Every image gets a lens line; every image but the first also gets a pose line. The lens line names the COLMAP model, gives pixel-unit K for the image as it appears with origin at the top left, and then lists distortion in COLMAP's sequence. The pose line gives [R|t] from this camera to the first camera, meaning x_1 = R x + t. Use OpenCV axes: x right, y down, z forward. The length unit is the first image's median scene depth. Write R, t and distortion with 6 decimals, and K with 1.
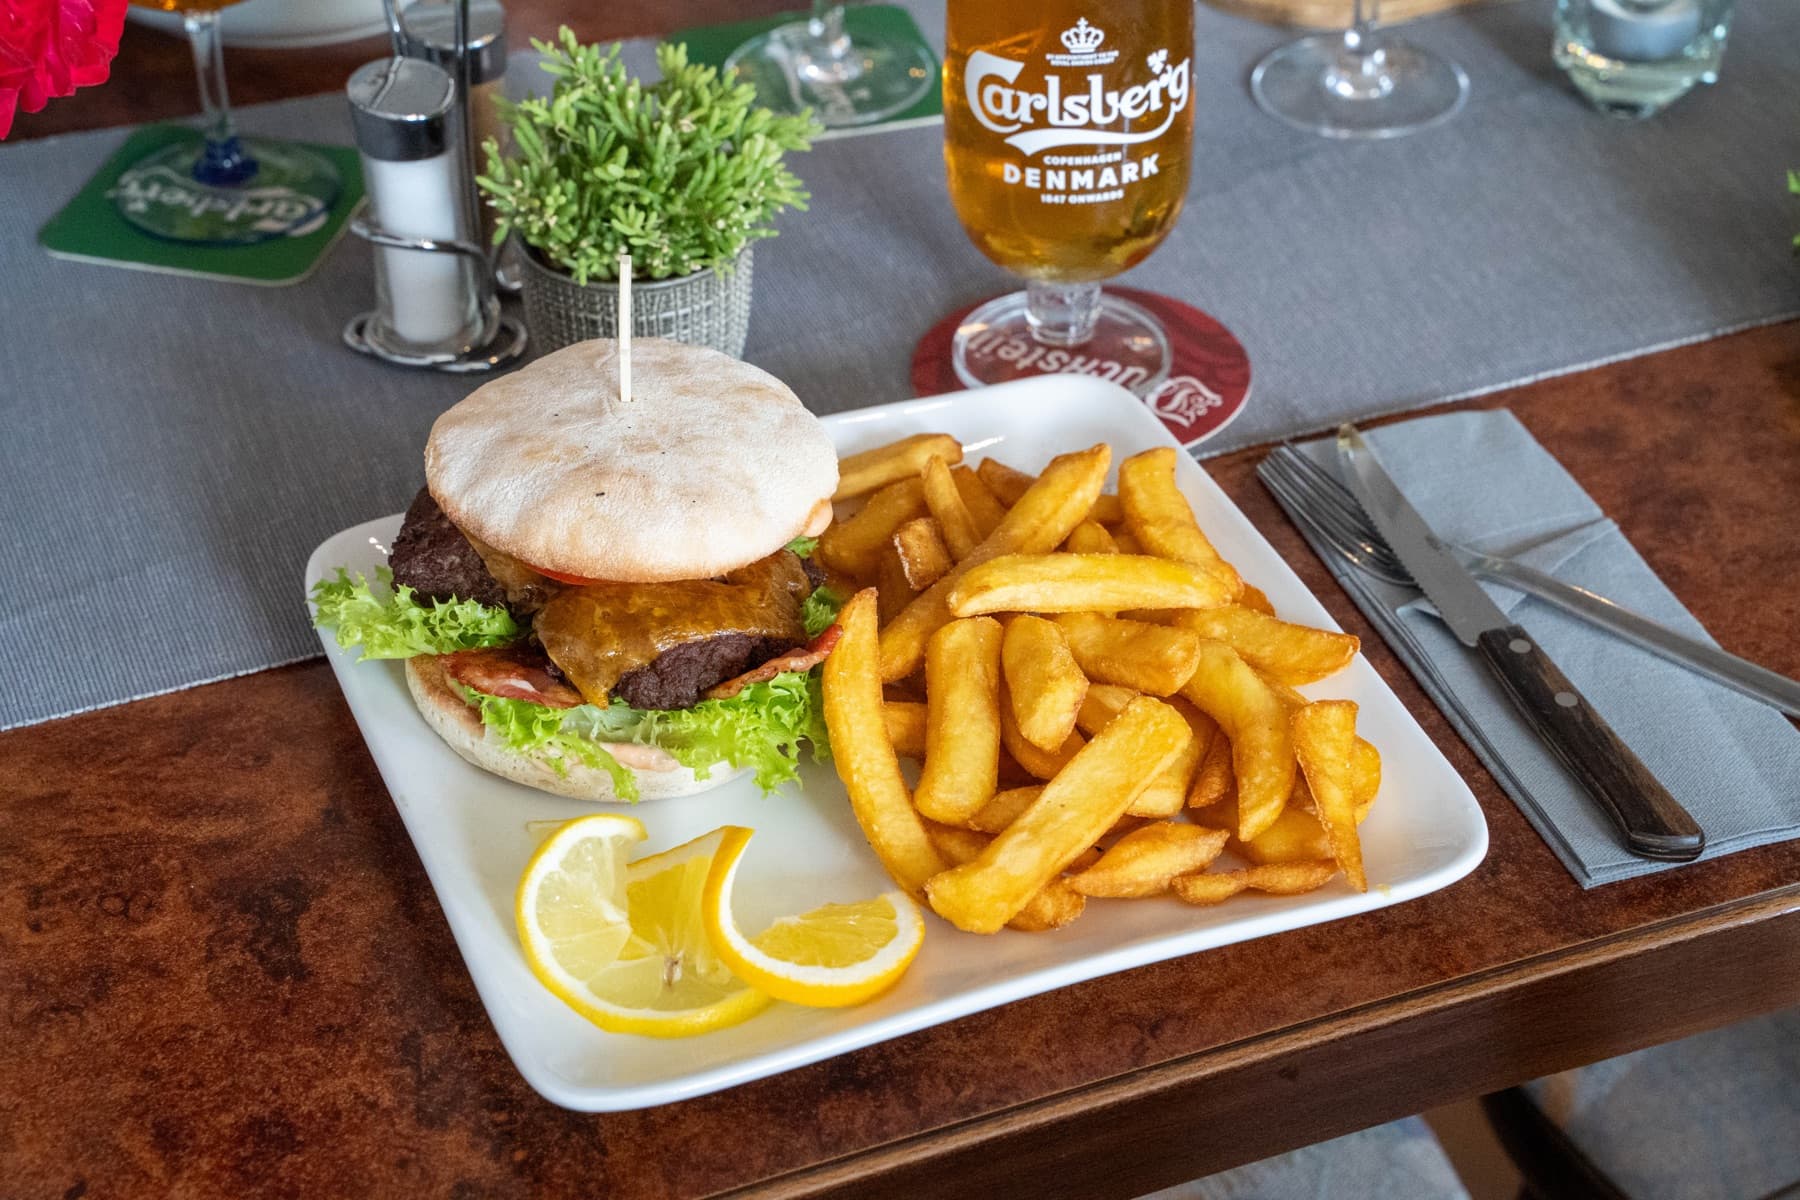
lens RADIAL K [[4166.3, 0, 900.0], [0, 4166.3, 600.0], [0, 0, 1]] dist [0.371400, 0.467256]
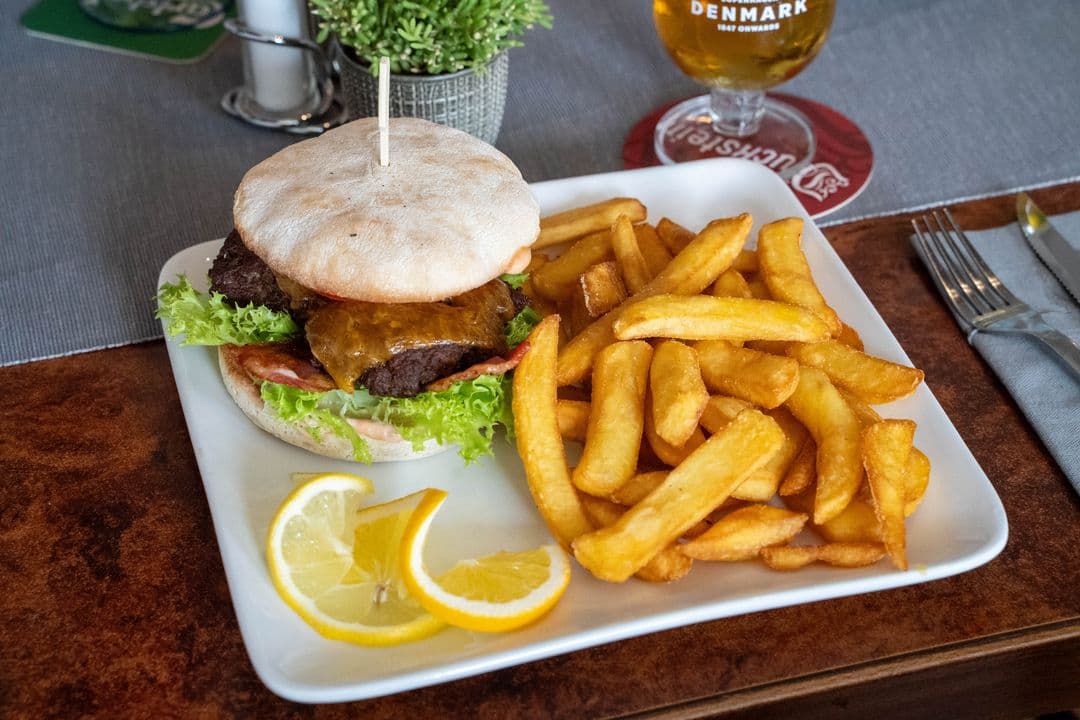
lens RADIAL K [[2499.8, 0, 540.0], [0, 2499.8, 360.0], [0, 0, 1]] dist [0.371400, 0.467256]
pose [[0.993945, 0.059035, -0.092671, 0.063606], [-0.055001, 0.997449, 0.045499, -0.024686], [0.095121, -0.040127, 0.994657, 0.196584]]
